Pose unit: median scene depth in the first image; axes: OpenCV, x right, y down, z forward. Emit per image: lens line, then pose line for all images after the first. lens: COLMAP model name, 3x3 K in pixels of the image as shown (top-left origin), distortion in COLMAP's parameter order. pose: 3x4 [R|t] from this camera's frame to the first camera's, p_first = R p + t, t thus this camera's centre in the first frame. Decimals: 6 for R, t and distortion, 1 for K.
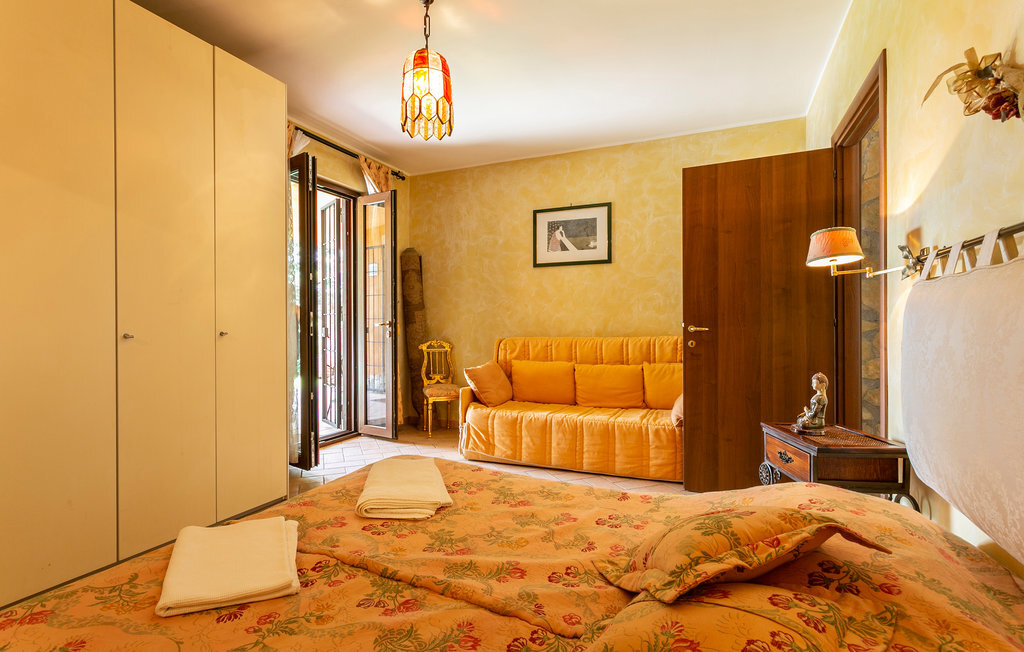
lens RADIAL K [[486.4, 0, 509.2], [0, 486.4, 325.2], [0, 0, 1]] dist [0.000659, 0.001928]
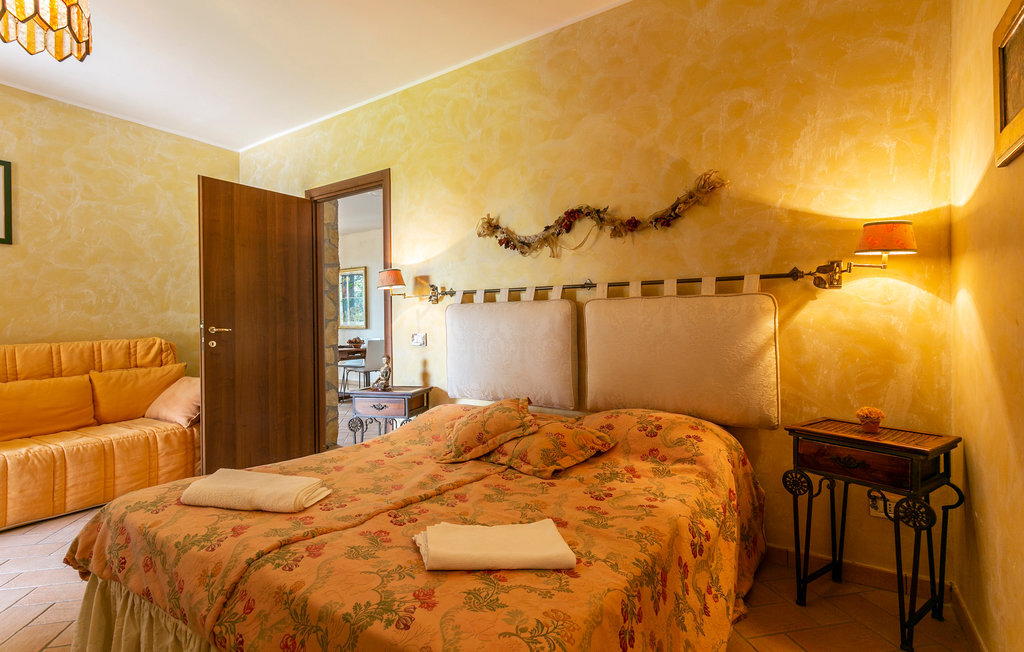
lens RADIAL K [[486.4, 0, 509.2], [0, 486.4, 325.2], [0, 0, 1]] dist [0.000659, 0.001928]
pose [[0.166380, 0.002154, 0.986059, -0.535716], [0.008053, 0.999961, -0.003543, 0.006057], [-0.986029, 0.008530, 0.166357, 0.173314]]
